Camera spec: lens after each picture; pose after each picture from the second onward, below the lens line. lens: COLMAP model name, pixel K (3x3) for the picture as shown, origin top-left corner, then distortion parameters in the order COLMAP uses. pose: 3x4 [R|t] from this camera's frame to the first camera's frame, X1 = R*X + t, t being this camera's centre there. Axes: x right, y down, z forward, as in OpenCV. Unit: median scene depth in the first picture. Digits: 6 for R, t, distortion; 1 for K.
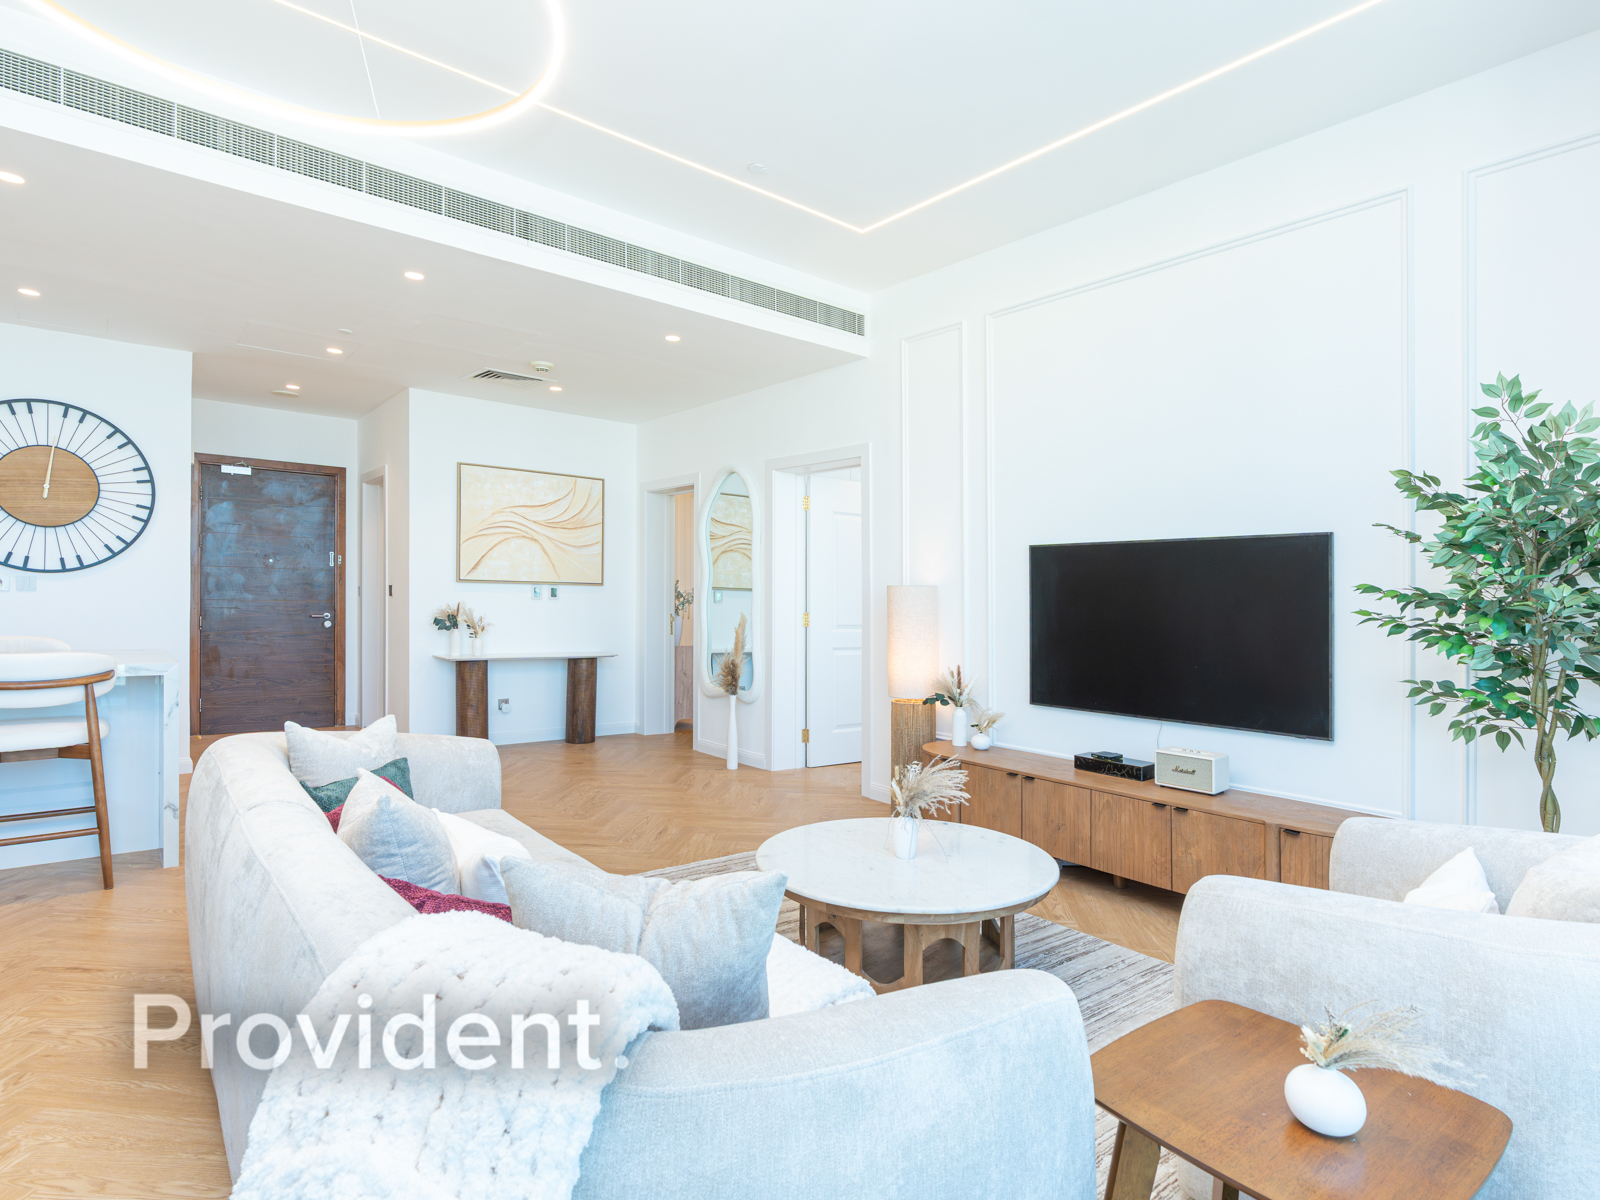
lens RADIAL K [[858.3, 0, 817.0], [0, 858.3, 595.0], [0, 0, 1]] dist [-0.008226, -0.000295]
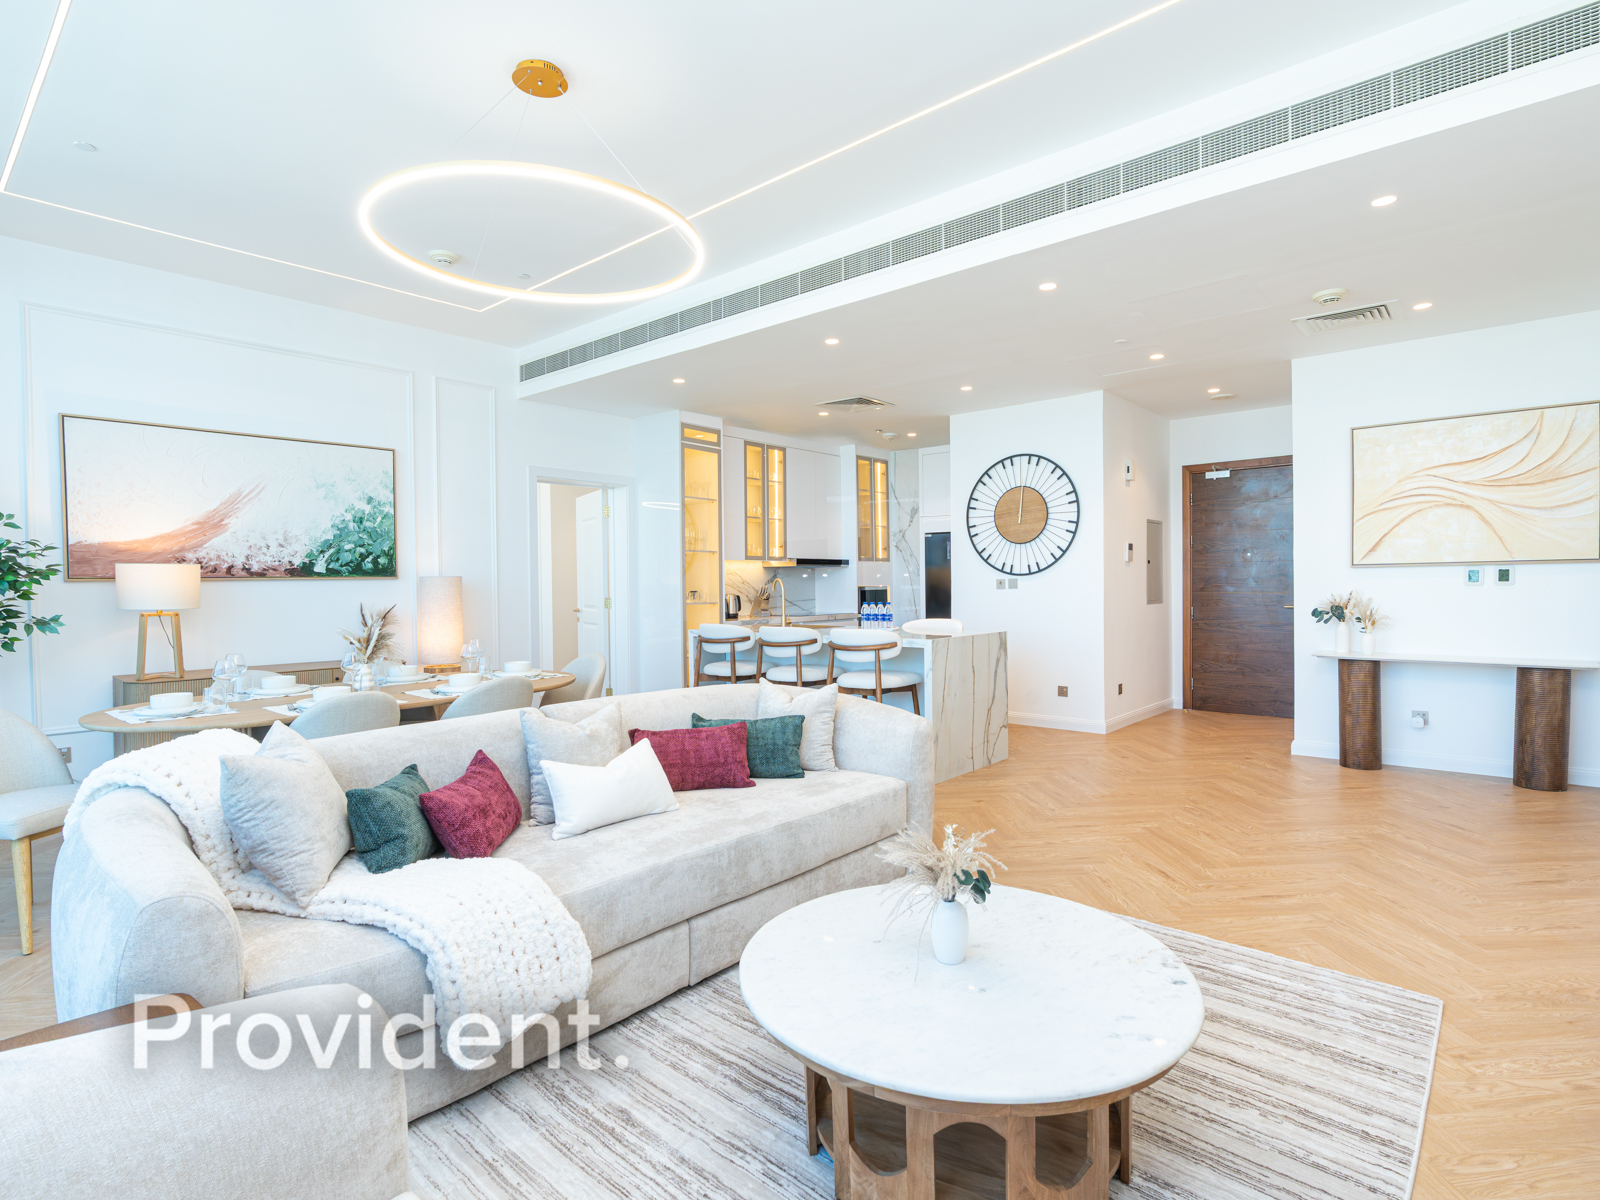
lens RADIAL K [[825.6, 0, 814.9], [0, 825.6, 611.8], [0, 0, 1]] dist [-0.015558, 0.005628]
pose [[0.167476, 0.008028, -0.985843, 0.312720], [0.021855, 0.999691, 0.011853, 0.007865], [0.985634, -0.023531, 0.167249, 0.339602]]
